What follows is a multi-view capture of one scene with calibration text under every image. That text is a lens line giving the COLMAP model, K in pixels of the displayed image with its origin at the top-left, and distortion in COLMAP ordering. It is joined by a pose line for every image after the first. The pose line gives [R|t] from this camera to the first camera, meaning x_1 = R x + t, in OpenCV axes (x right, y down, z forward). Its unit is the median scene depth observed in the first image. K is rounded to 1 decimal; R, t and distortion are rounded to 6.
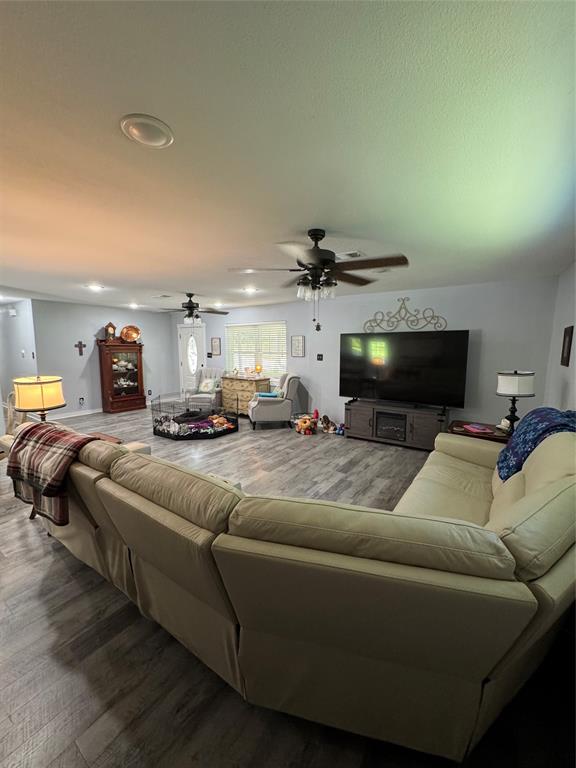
lens RADIAL K [[308.7, 0, 287.5], [0, 308.7, 380.7], [0, 0, 1]] dist [0.003114, 0.000232]
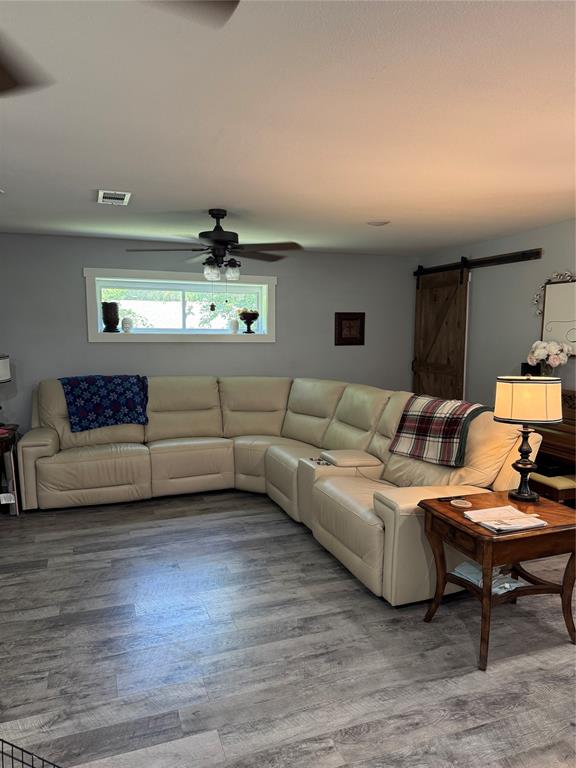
lens RADIAL K [[544.3, 0, 295.1], [0, 544.3, 378.2], [0, 0, 1]] dist [0.063047, -0.068775]
pose [[-0.824426, -0.057719, 0.563018, -0.611608], [0.060135, 0.980221, 0.188546, -0.148247], [-0.562766, 0.189300, -0.804649, 1.286723]]
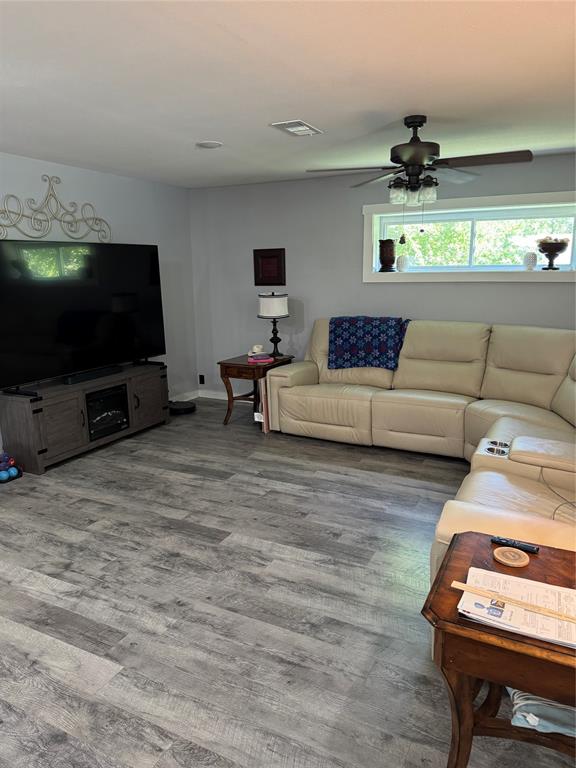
lens RADIAL K [[544.3, 0, 289.1], [0, 544.3, 380.1], [0, 0, 1]] dist [0.063047, -0.068775]
pose [[-0.137135, -0.196864, 0.970793, -0.749418], [0.126732, 0.968511, 0.214303, -0.092075], [-0.982412, 0.152419, -0.107868, 0.855591]]
